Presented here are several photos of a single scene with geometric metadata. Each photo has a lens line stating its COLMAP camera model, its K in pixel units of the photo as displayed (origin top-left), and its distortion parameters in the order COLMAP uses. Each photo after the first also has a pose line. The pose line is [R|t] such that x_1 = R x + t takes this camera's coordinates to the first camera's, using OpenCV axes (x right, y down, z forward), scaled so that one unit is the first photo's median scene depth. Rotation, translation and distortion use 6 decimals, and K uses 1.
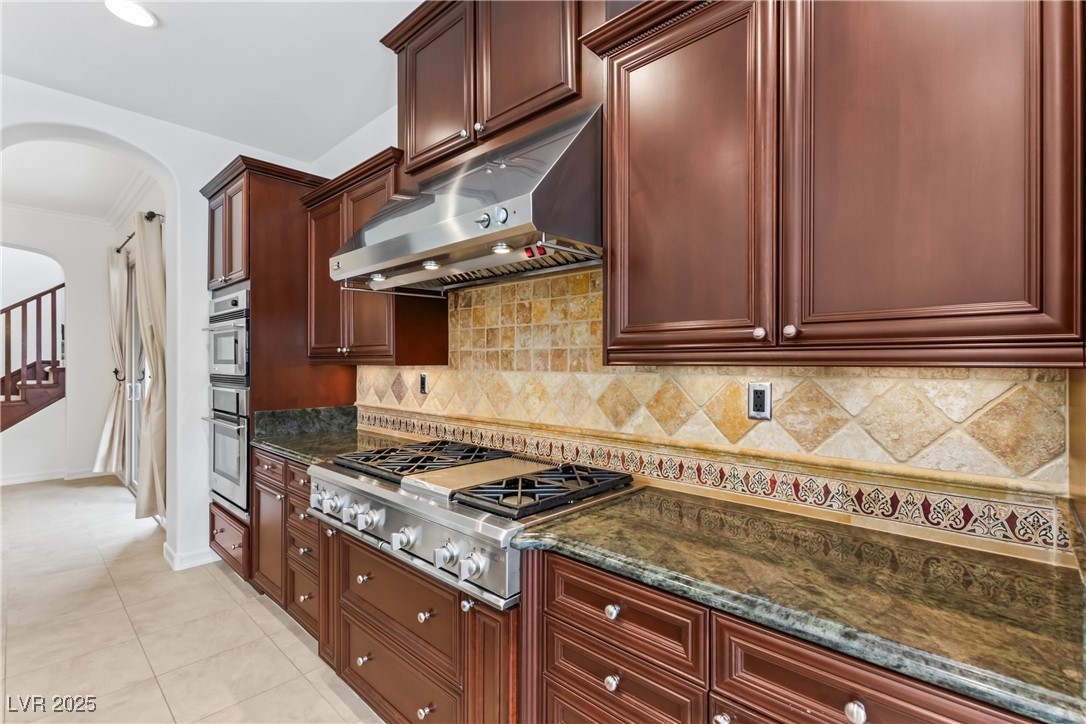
lens RADIAL K [[497.3, 0, 552.1], [0, 497.3, 362.8], [0, 0, 1]] dist [0.000953, -0.002515]
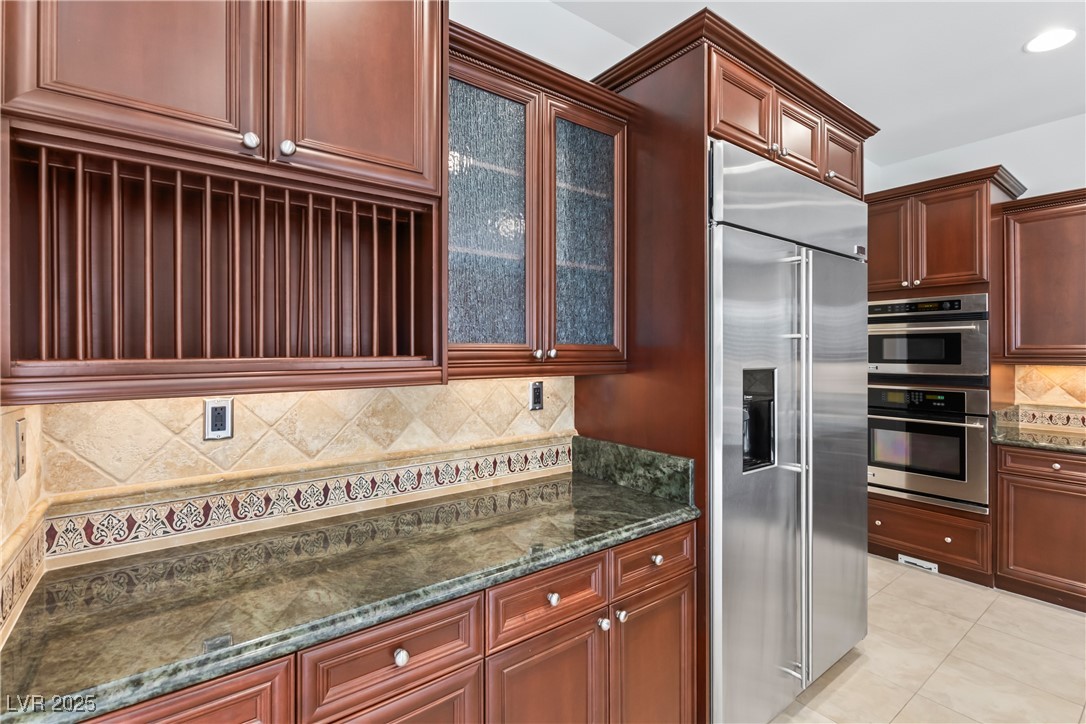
lens RADIAL K [[497.3, 0, 552.0], [0, 497.3, 350.4], [0, 0, 1]] dist [0.000953, -0.002515]
pose [[0.984414, -0.006047, -0.175763, -1.748362], [0.005870, 0.999982, -0.001526, -0.042537], [0.175769, 0.000470, 0.984431, -0.240747]]
